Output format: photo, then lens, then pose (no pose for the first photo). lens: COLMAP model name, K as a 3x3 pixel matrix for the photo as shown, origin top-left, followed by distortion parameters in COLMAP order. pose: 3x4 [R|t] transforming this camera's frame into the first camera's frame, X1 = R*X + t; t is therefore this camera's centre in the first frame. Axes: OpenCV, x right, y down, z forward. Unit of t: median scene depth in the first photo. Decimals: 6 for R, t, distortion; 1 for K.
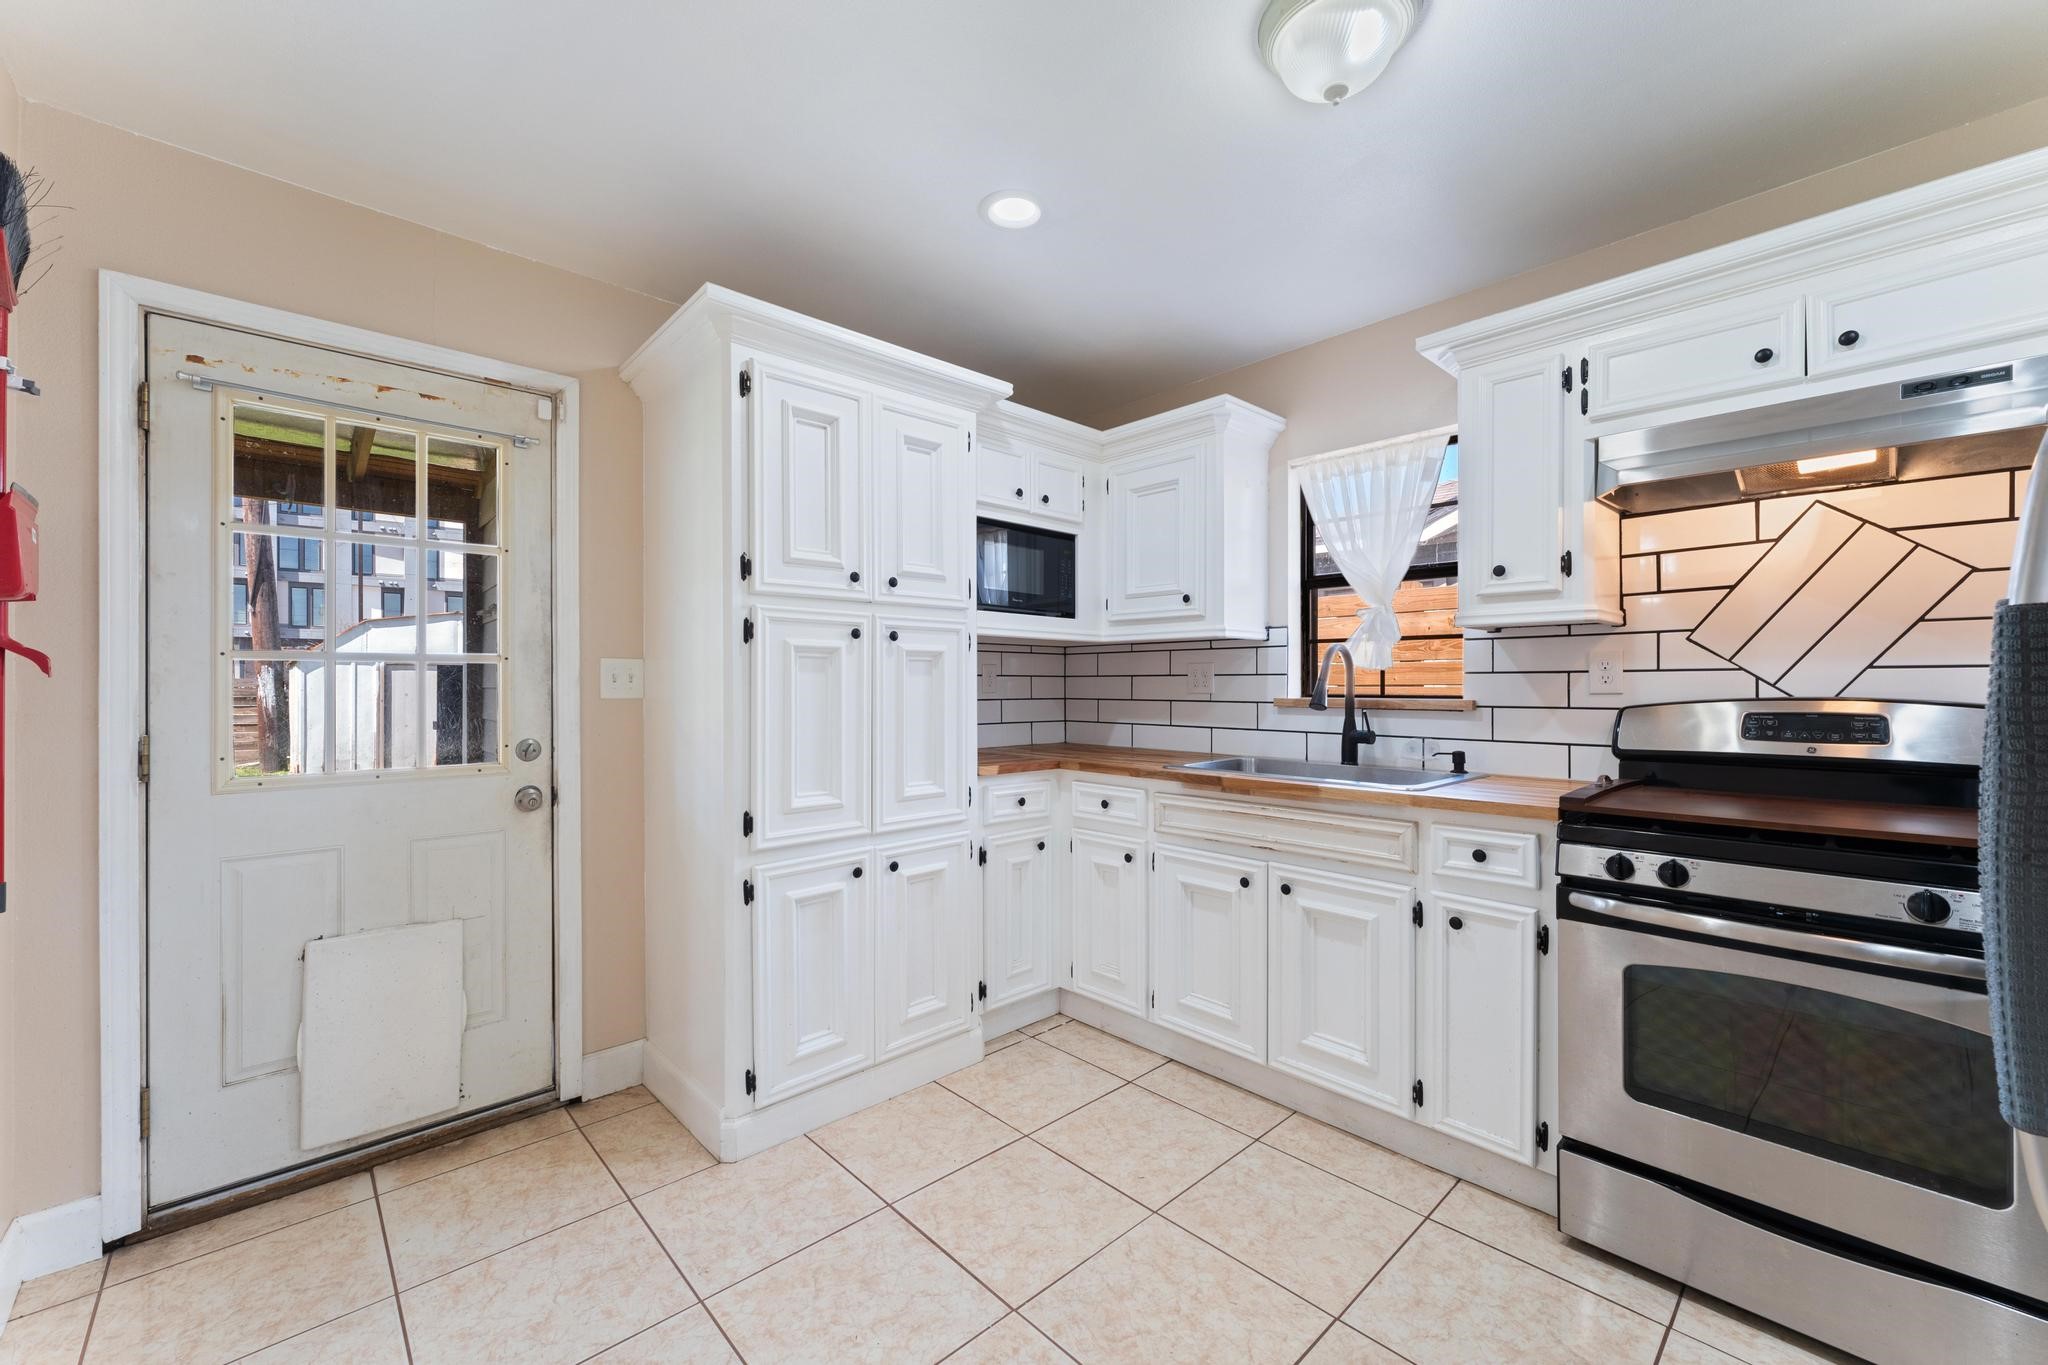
lens RADIAL K [[811.2, 0, 1029.5], [0, 811.2, 678.4], [0, 0, 1]] dist [0.017008, 0.000176]
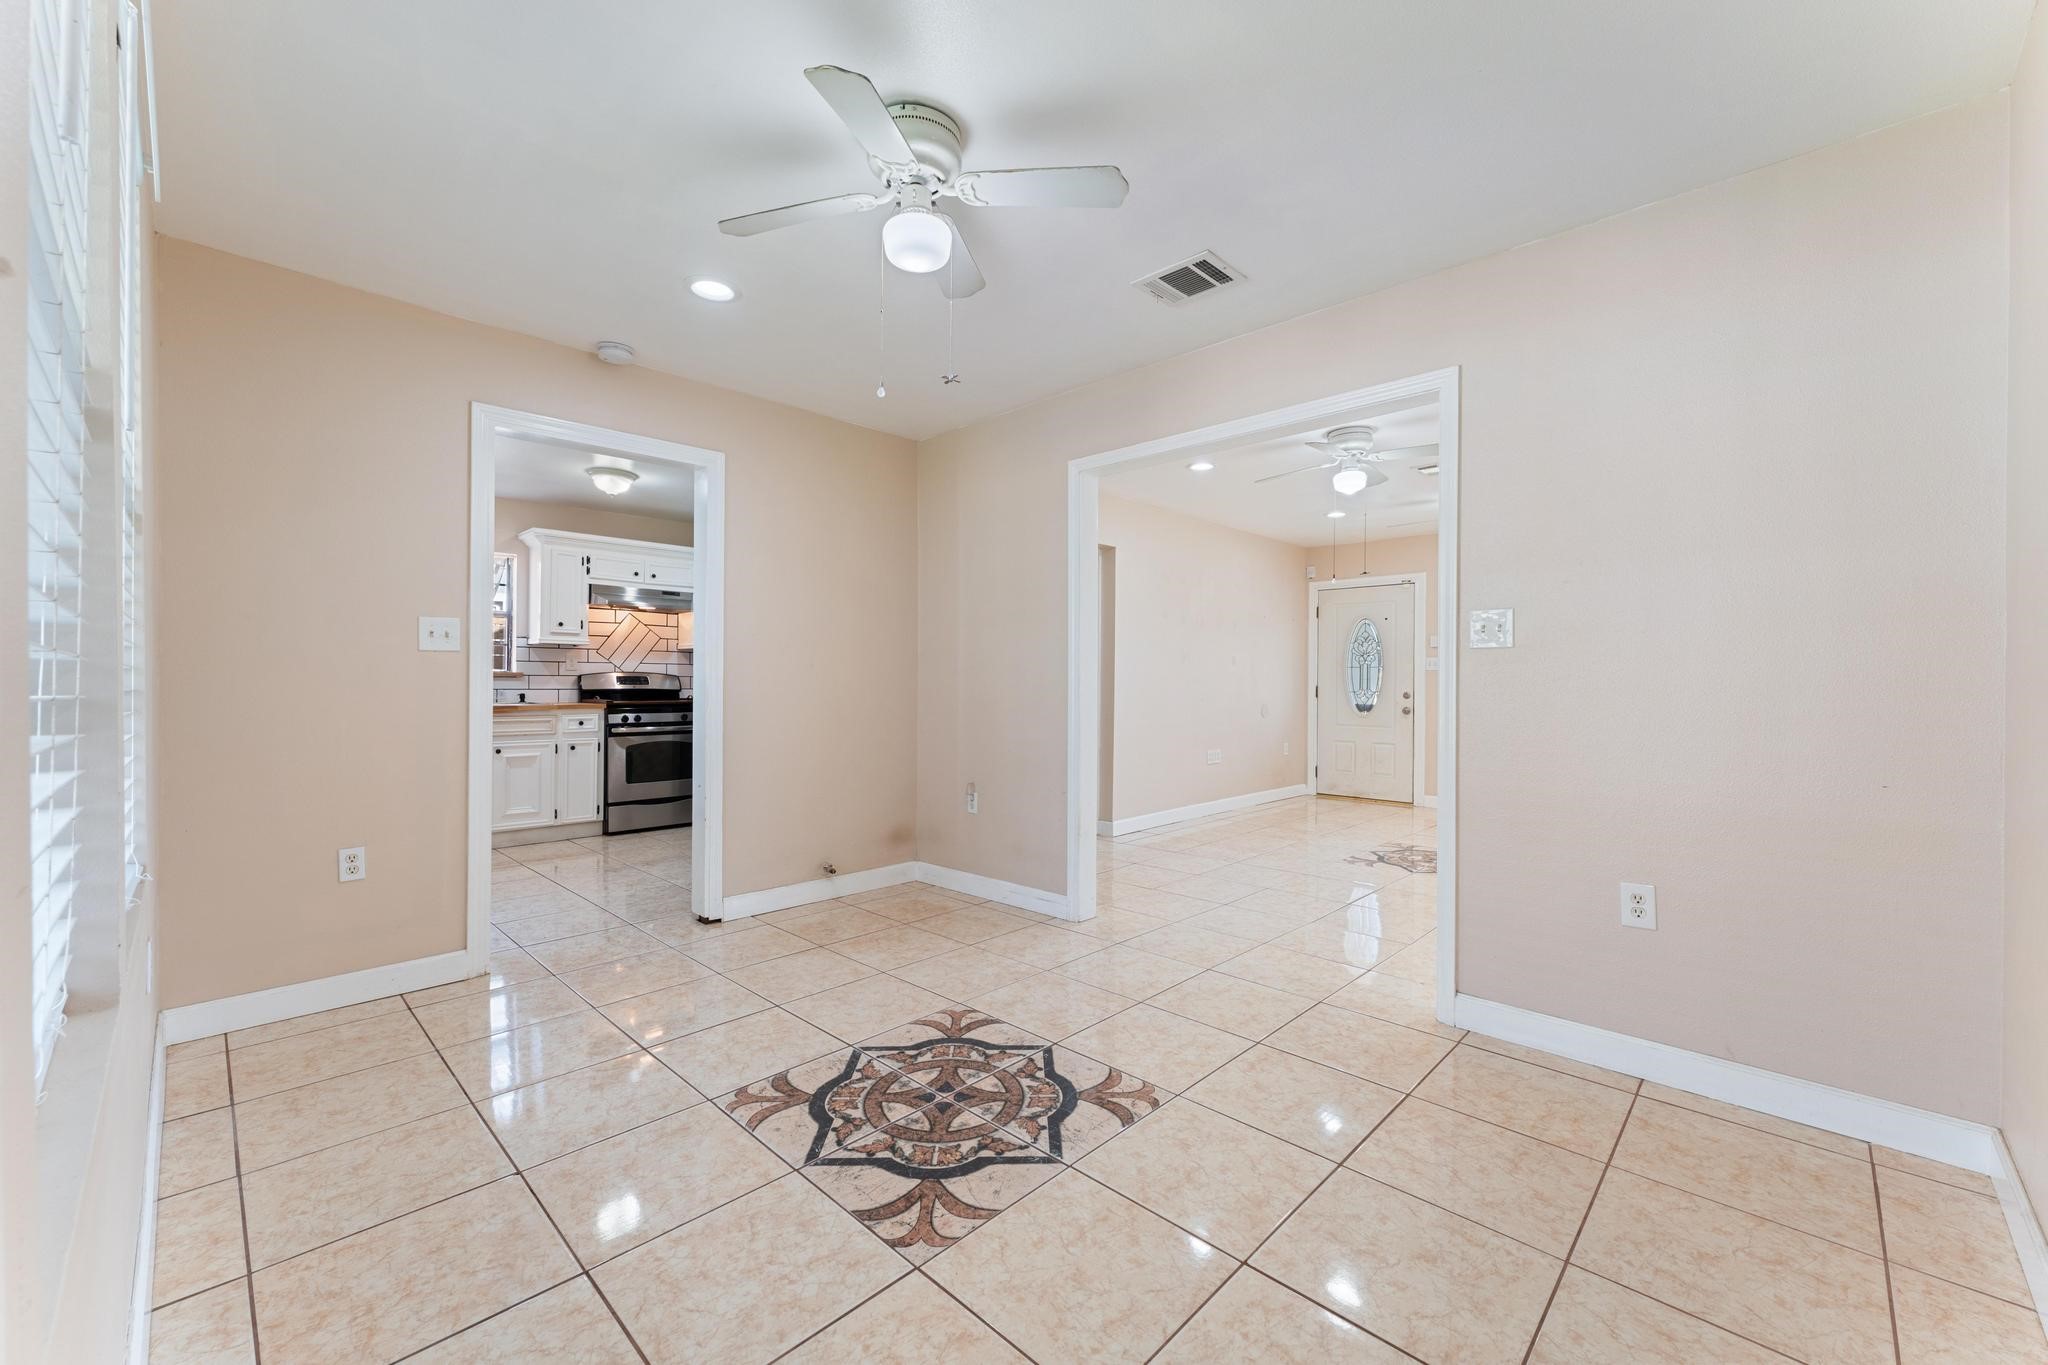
lens RADIAL K [[811.2, 0, 1033.4], [0, 811.2, 678.5], [0, 0, 1]] dist [0.017008, 0.000176]
pose [[-0.045194, 0.007986, 0.998946, -2.447891], [-0.010566, 0.999908, -0.008472, 0.062584], [-0.998922, -0.010938, -0.045105, -0.495033]]
